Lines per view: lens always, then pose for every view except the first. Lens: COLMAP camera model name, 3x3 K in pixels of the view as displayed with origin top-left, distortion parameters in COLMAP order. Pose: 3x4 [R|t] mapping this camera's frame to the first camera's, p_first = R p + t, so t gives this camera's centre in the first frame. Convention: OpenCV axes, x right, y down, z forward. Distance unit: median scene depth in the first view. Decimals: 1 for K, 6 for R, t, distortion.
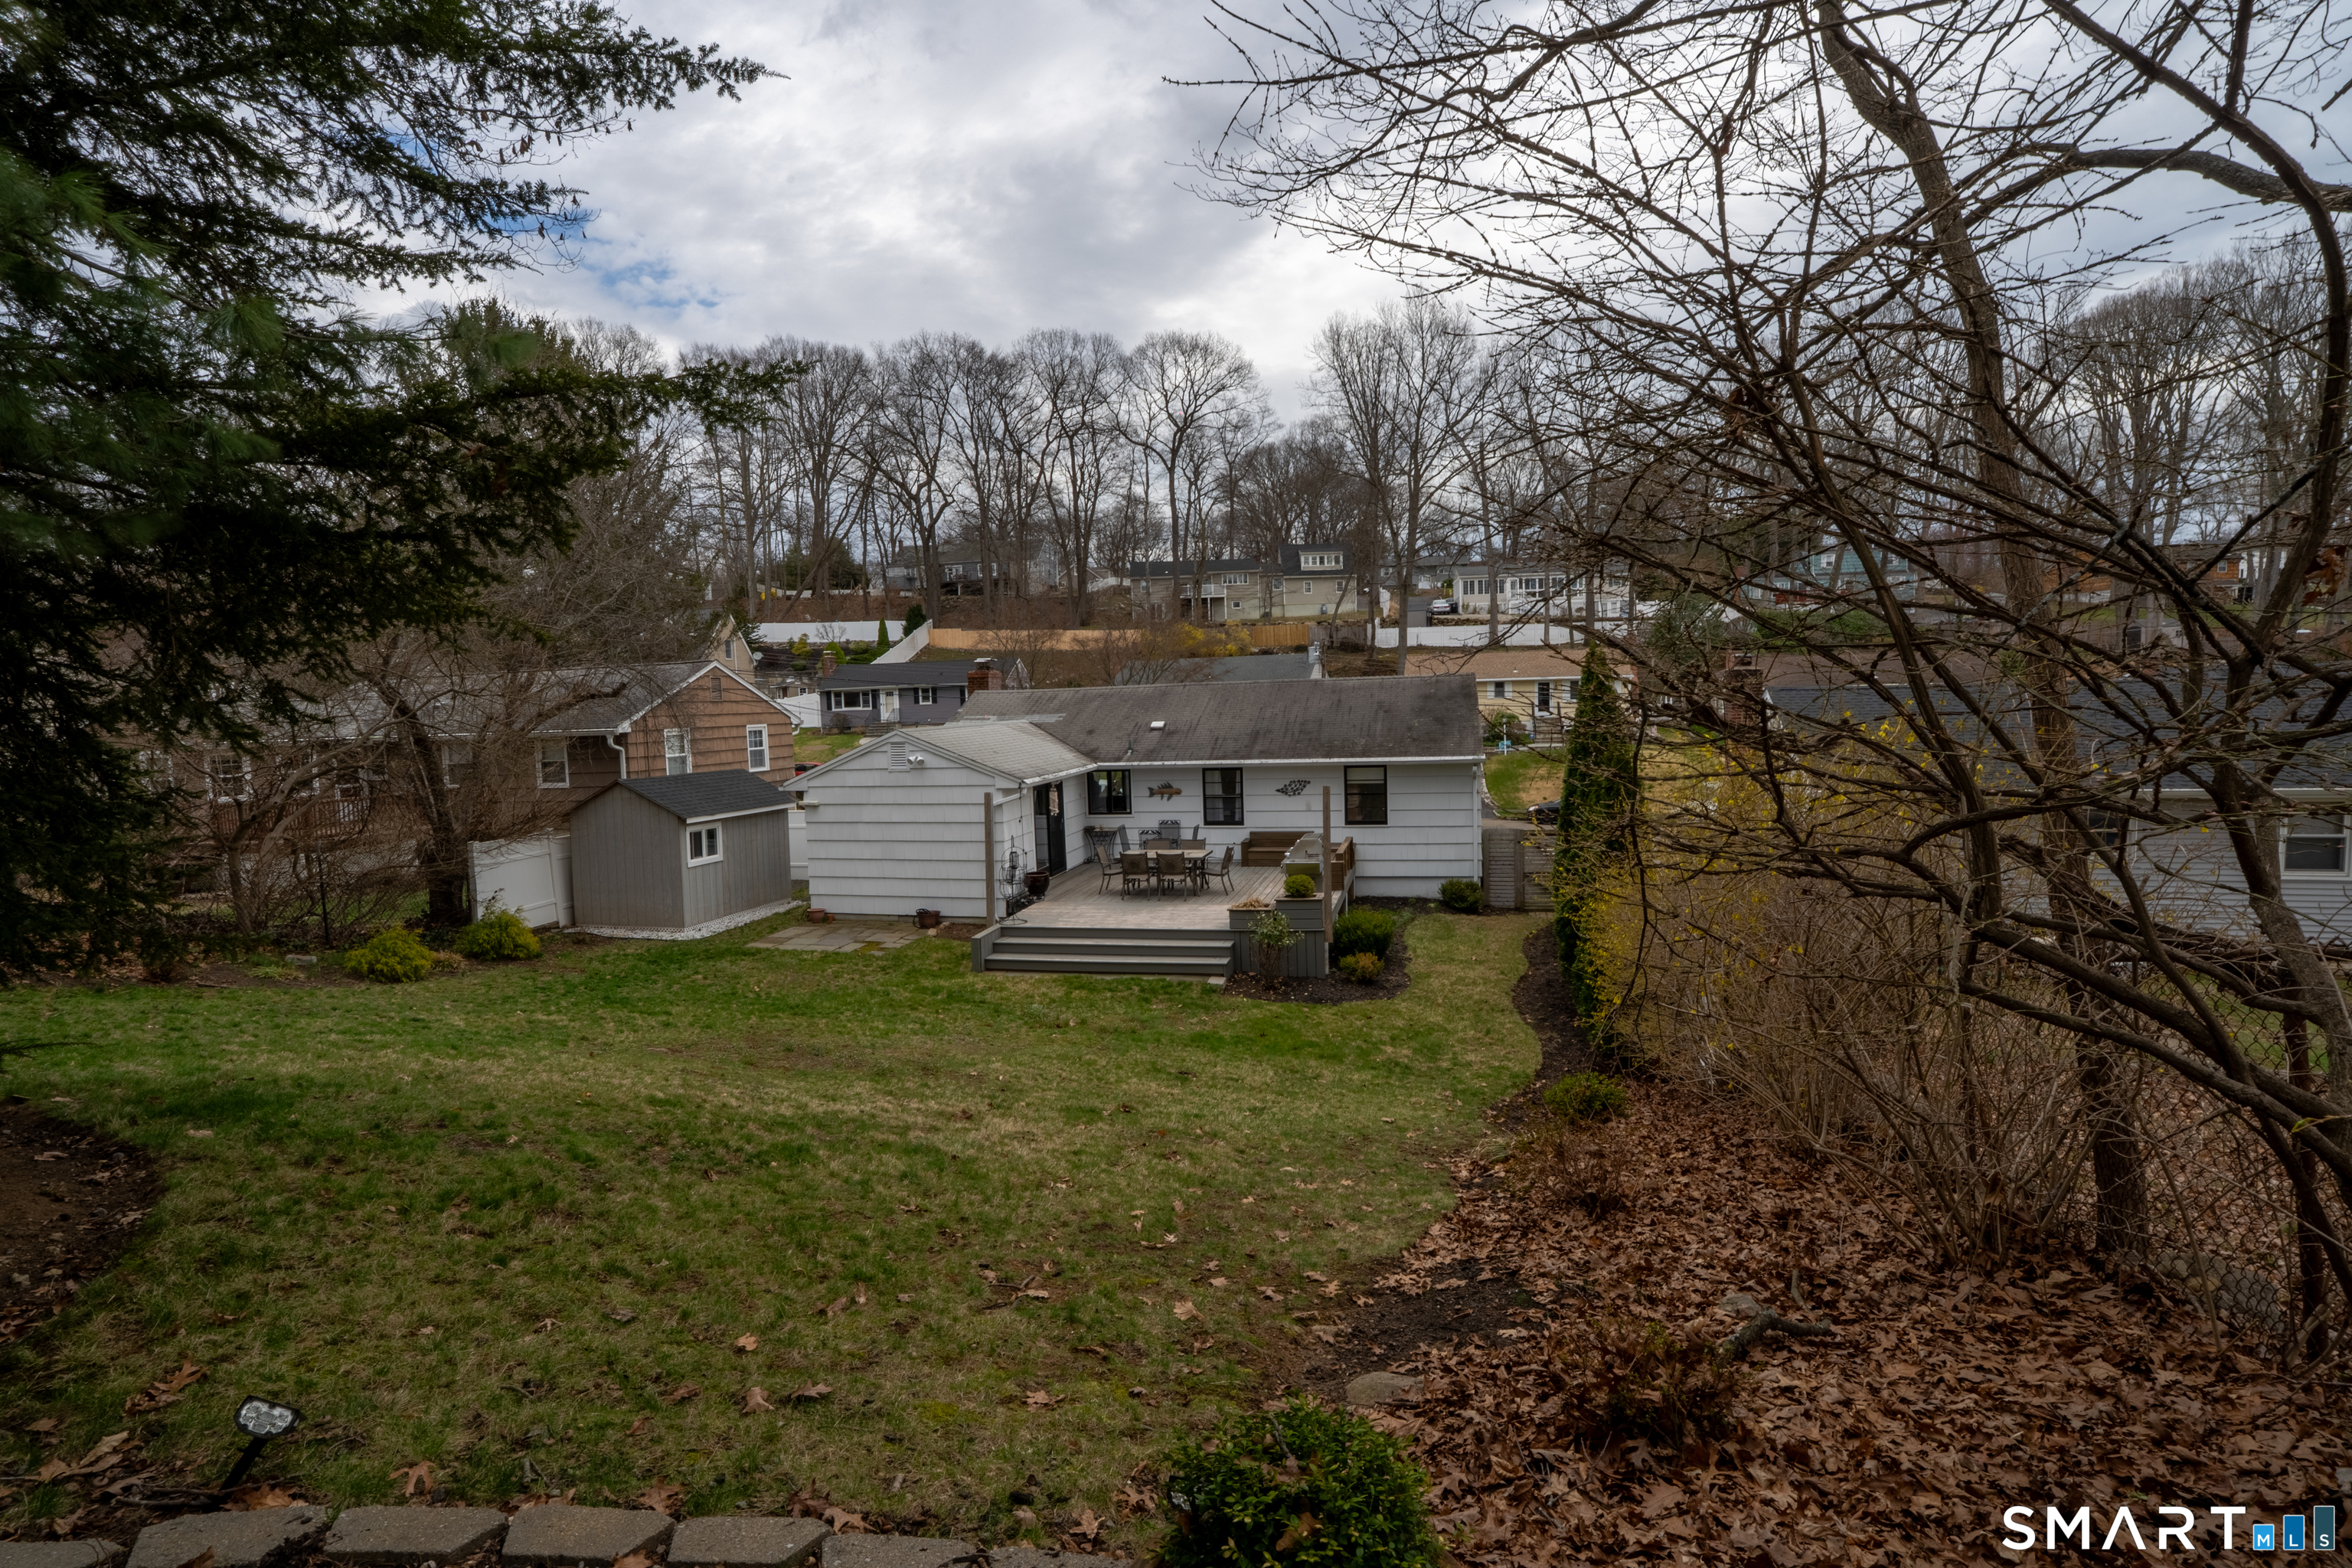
lens RADIAL K [[1150.7, 0, 1184.0], [0, 1150.7, 788.1], [0, 0, 1]] dist [-0.072253, 0.029892]
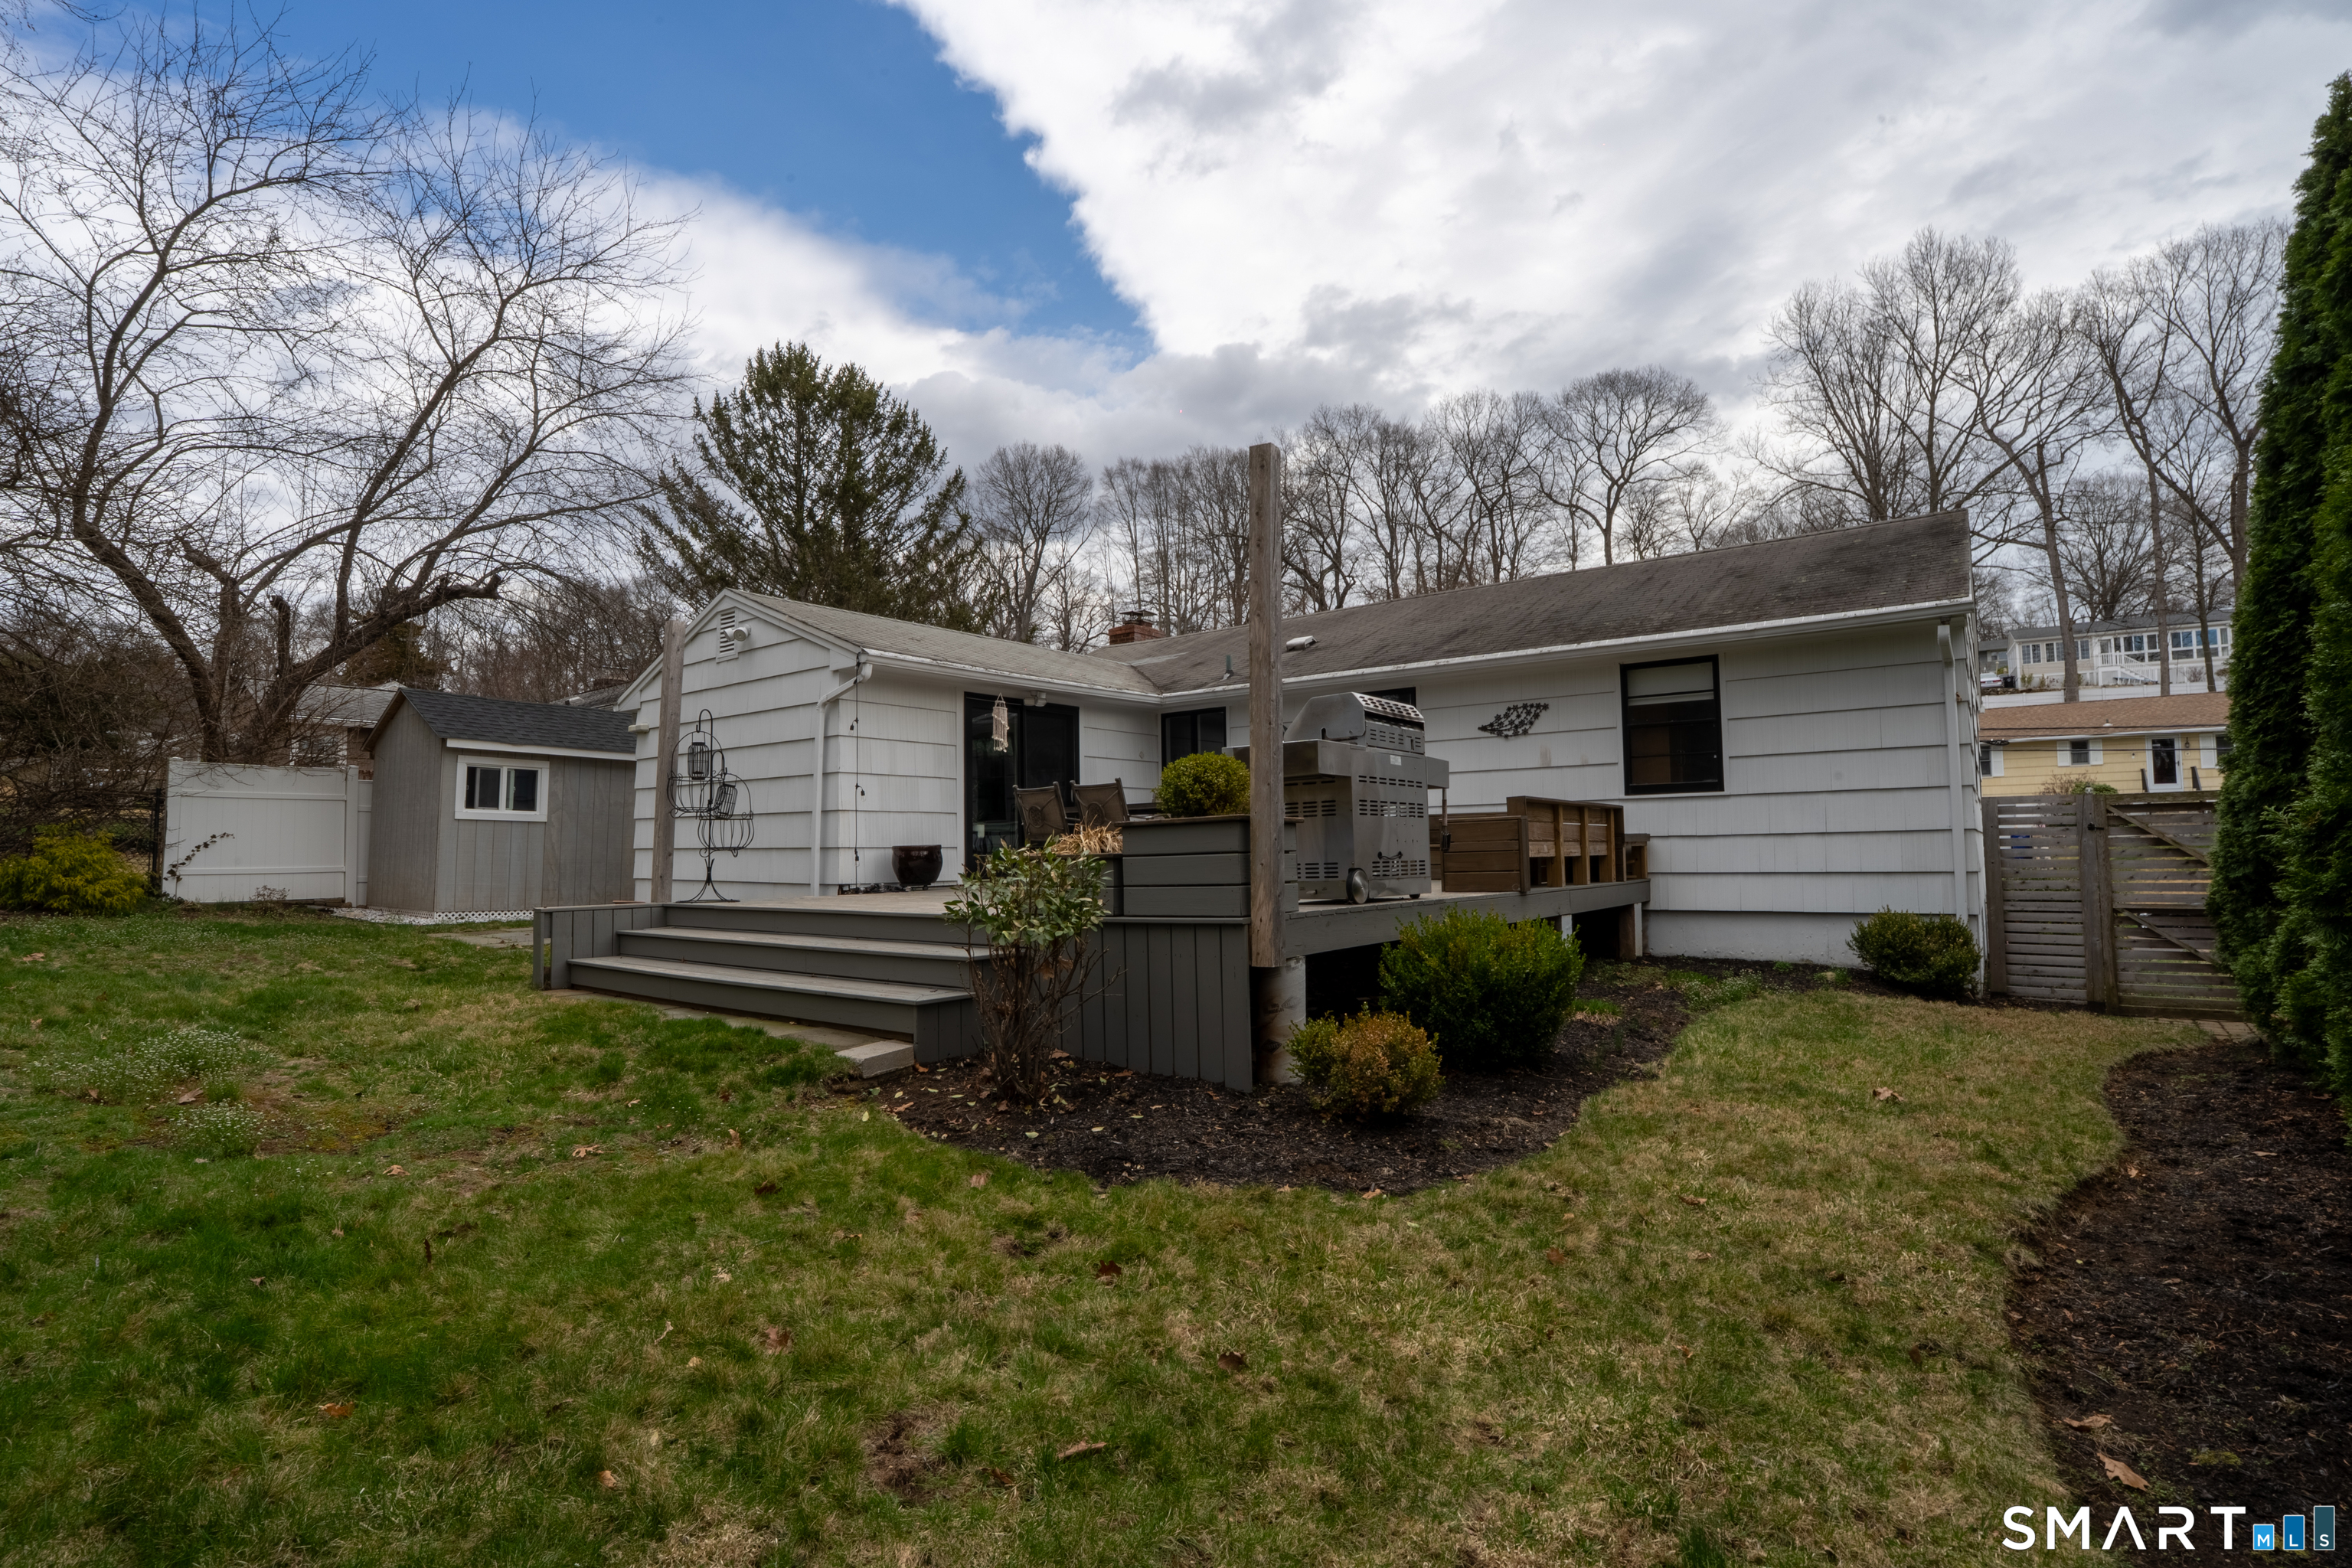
lens RADIAL K [[1118.8, 0, 1179.7], [0, 1118.8, 792.9], [0, 0, 1]] dist [-0.069273, 0.026848]
pose [[0.905602, -0.001944, -0.424124, 0.065642], [-0.052874, 0.991671, -0.117445, 0.036131], [0.420820, 0.128784, 0.897956, 0.211934]]
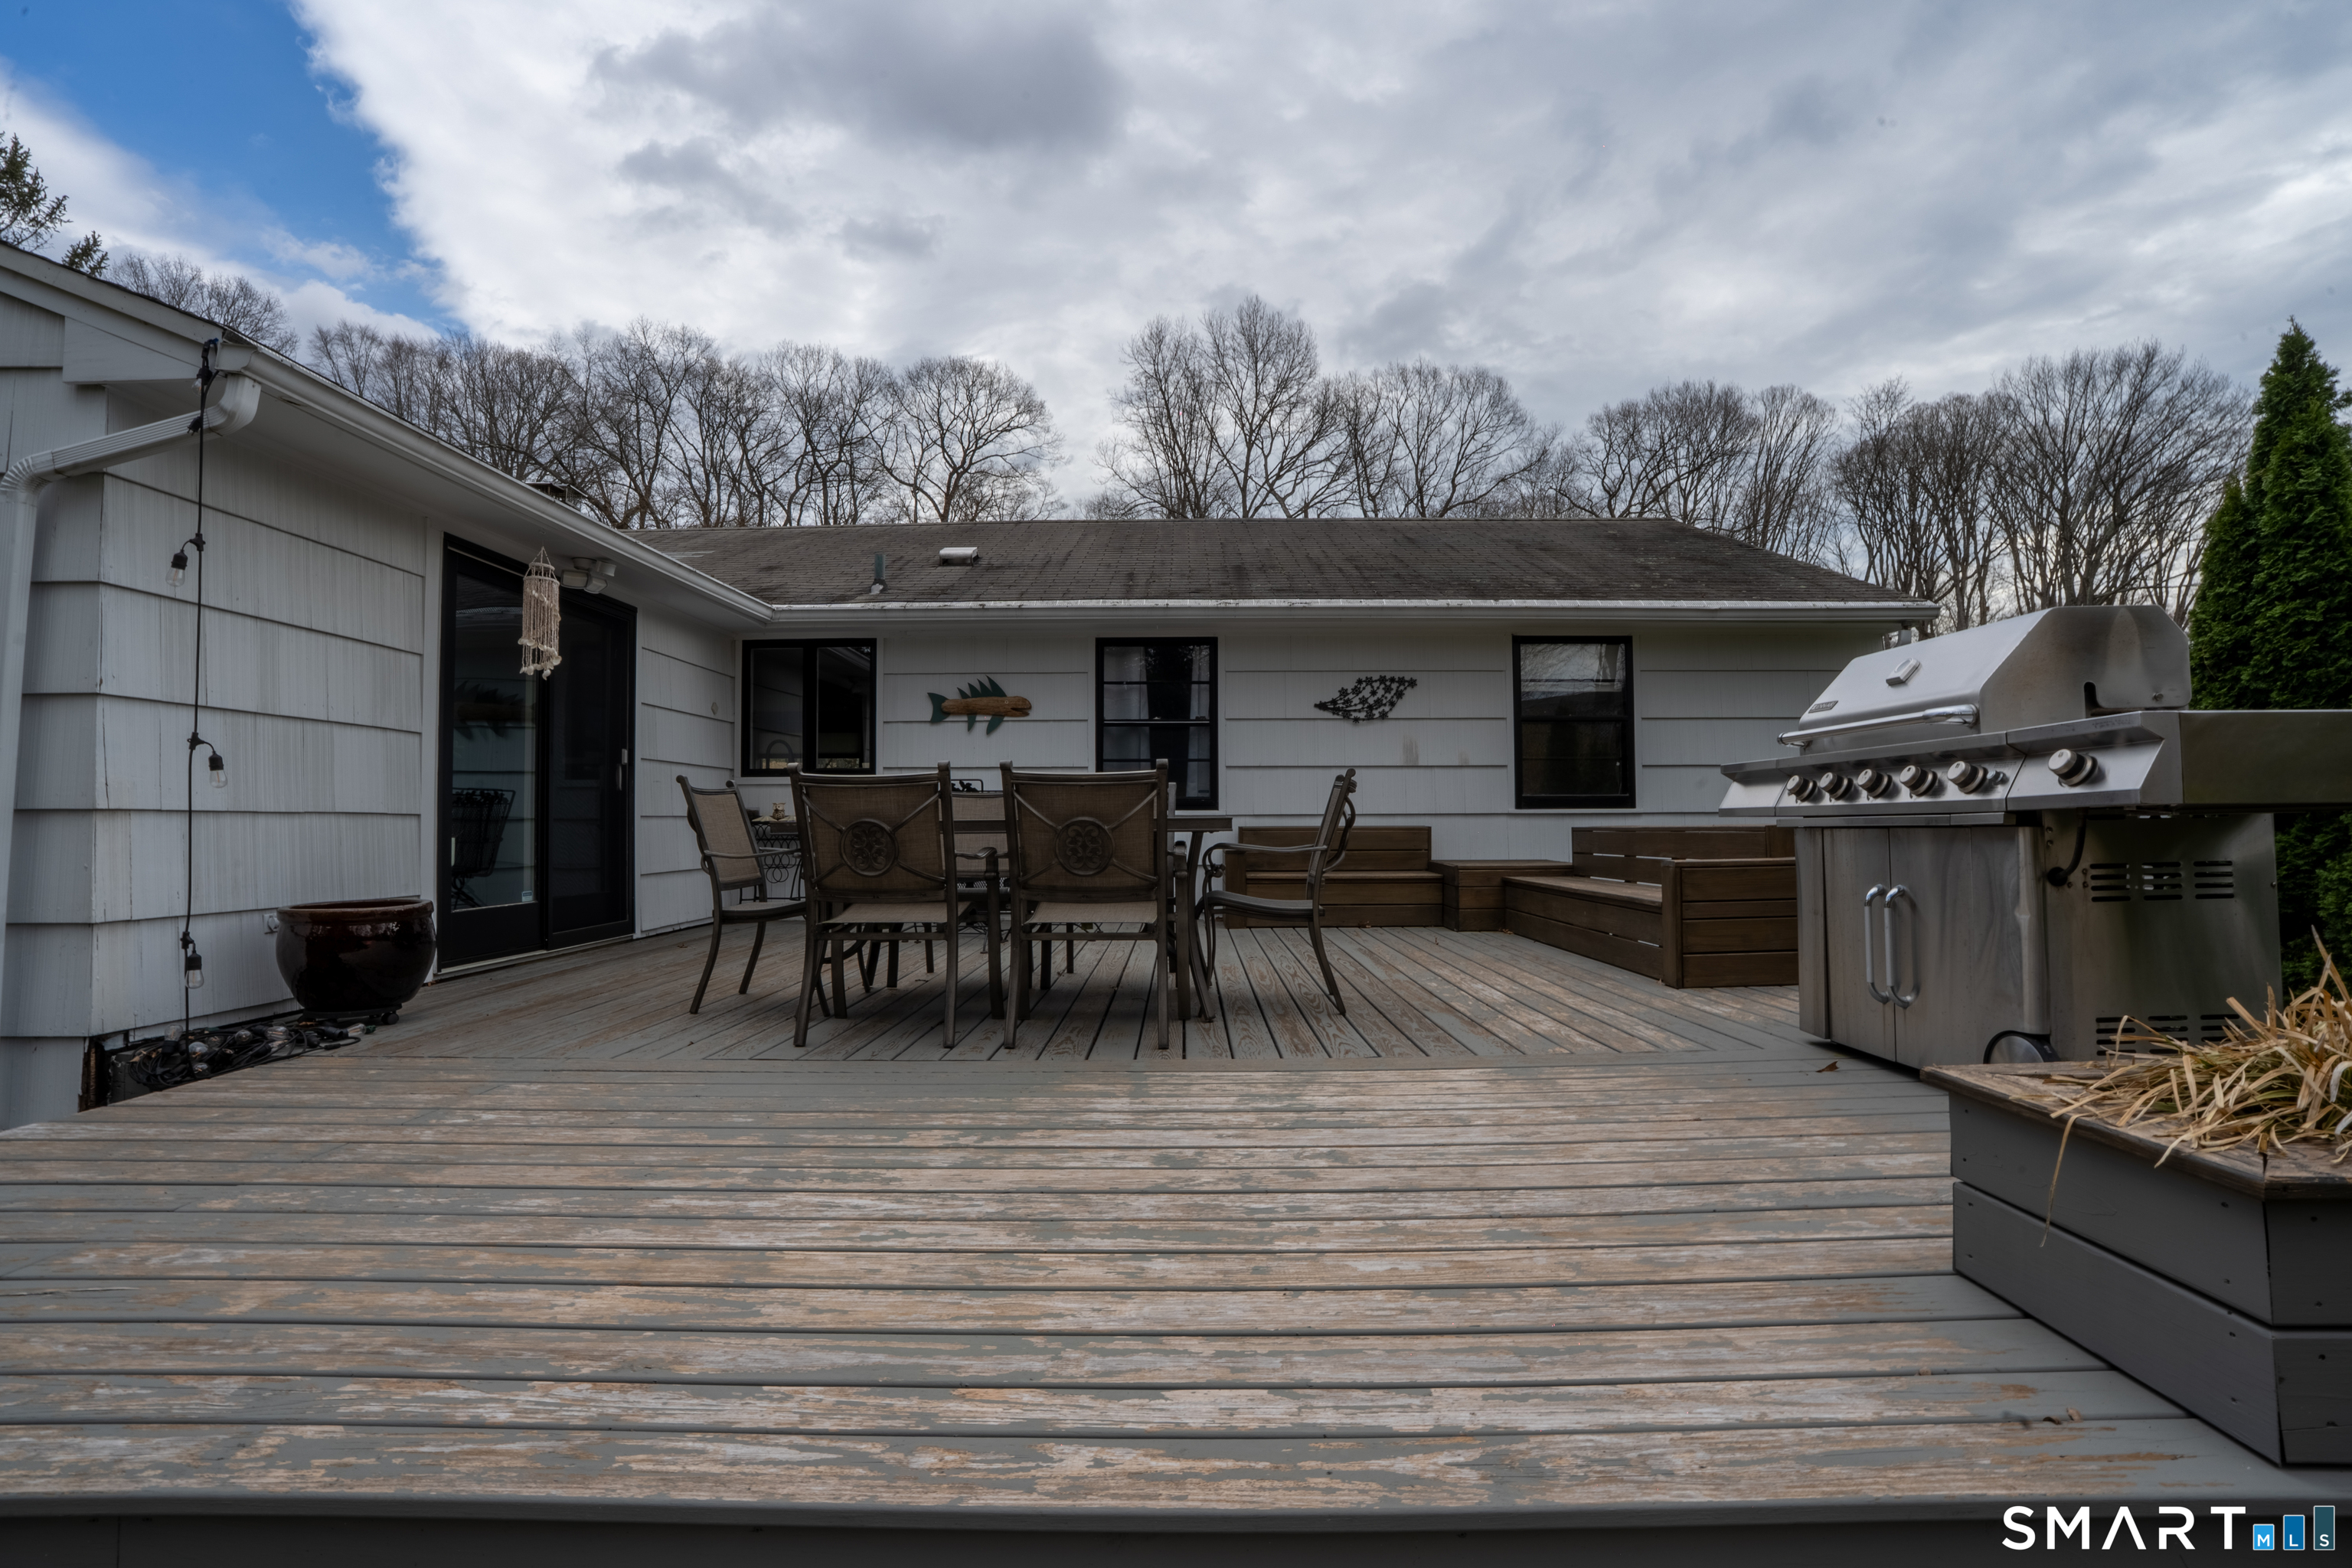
lens RADIAL K [[1093.6, 0, 1168.8], [0, 1093.6, 787.7], [0, 0, 1]] dist [-0.059018, 0.022003]
pose [[0.977794, 0.034791, 0.206660, -0.011178], [-0.008850, 0.992099, -0.125144, 0.026573], [-0.209381, 0.120537, 0.970376, 0.279765]]
